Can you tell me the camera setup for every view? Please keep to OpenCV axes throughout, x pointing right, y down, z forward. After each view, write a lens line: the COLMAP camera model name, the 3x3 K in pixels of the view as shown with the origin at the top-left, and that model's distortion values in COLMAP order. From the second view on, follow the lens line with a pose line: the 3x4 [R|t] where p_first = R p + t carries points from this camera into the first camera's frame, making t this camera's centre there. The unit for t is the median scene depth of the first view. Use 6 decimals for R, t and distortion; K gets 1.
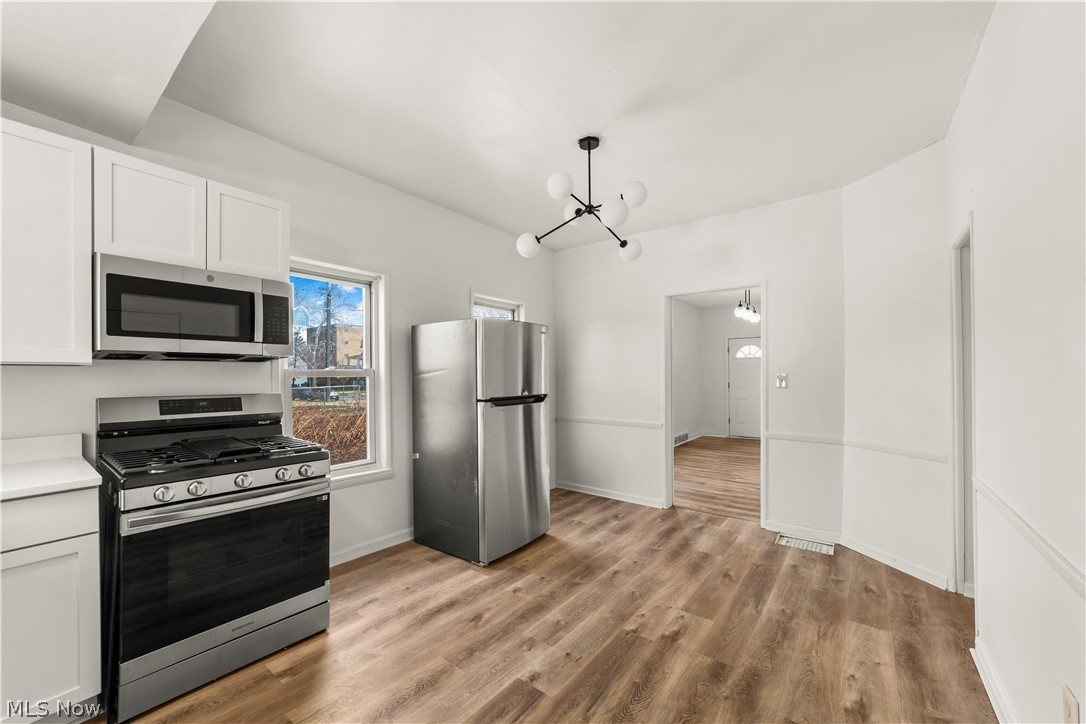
lens RADIAL K [[421.5, 0, 537.6], [0, 421.5, 367.6], [0, 0, 1]] dist [-0.009017, 0.005298]
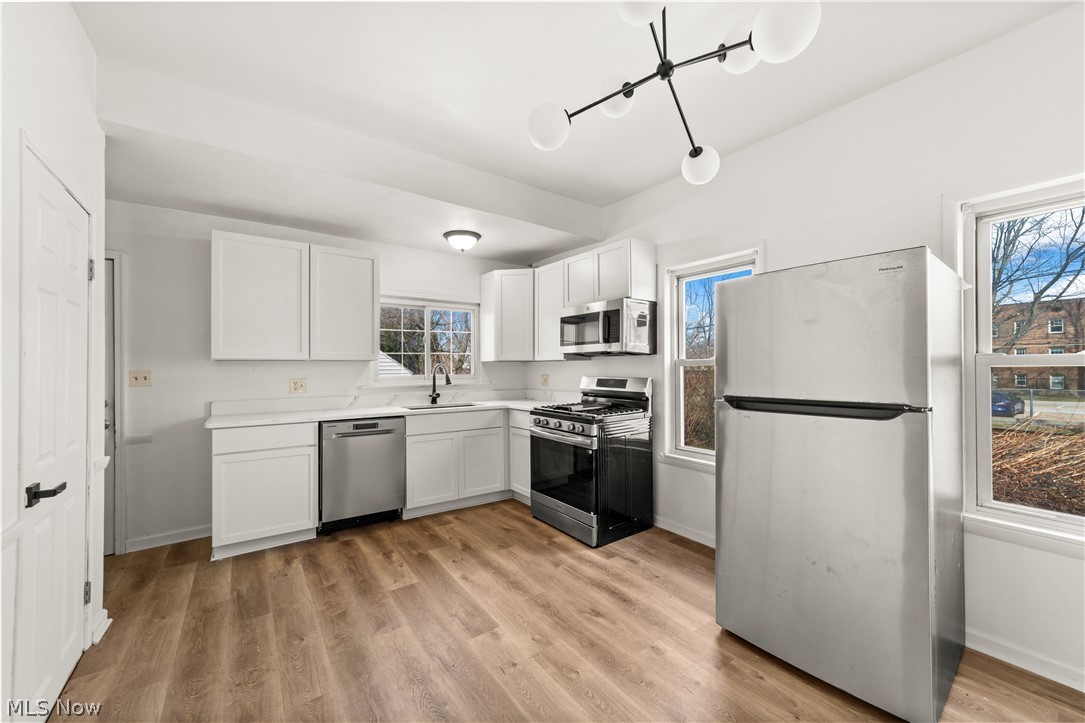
lens RADIAL K [[421.1, 0, 535.0], [0, 421.1, 364.5], [0, 0, 1]] dist [-0.009017, 0.005298]
pose [[-0.297406, -0.005791, -0.954734, 0.752322], [0.023246, 0.999641, -0.013305, 0.030343], [0.954468, -0.026150, -0.297165, 1.066923]]
